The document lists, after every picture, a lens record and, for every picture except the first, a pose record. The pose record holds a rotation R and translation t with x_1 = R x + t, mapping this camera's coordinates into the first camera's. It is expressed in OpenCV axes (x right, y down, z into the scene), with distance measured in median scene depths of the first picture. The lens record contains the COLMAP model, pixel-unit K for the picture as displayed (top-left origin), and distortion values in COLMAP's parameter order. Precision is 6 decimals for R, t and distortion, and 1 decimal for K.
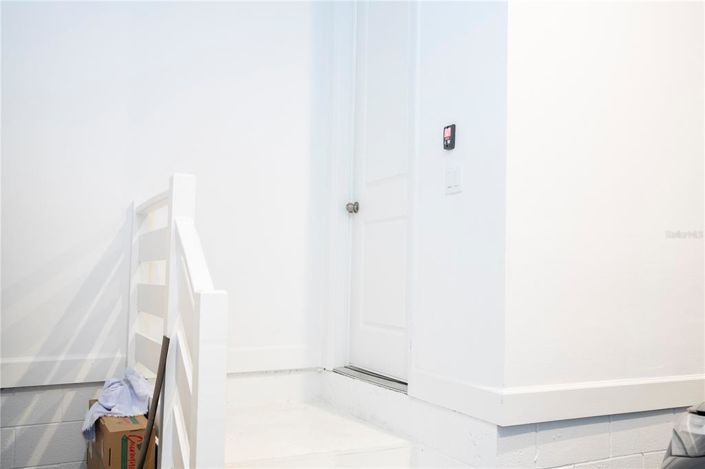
lens RADIAL K [[624.3, 0, 353.8], [0, 624.3, 234.6], [0, 0, 1]] dist [0.003679, 0.000023]
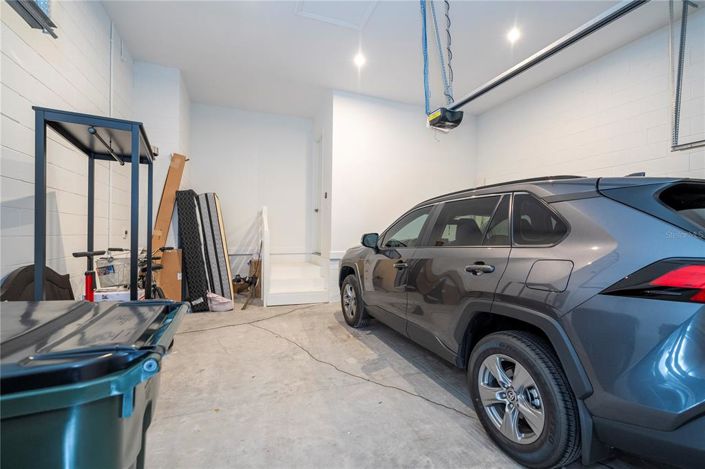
lens RADIAL K [[322.5, 0, 350.5], [0, 322.5, 232.3], [0, 0, 1]] dist [0.001601, -0.000504]
pose [[0.990289, -0.018005, -0.137852, 0.629396], [0.027078, 0.997568, 0.064225, -0.041201], [0.136361, -0.067334, 0.988368, -1.200902]]
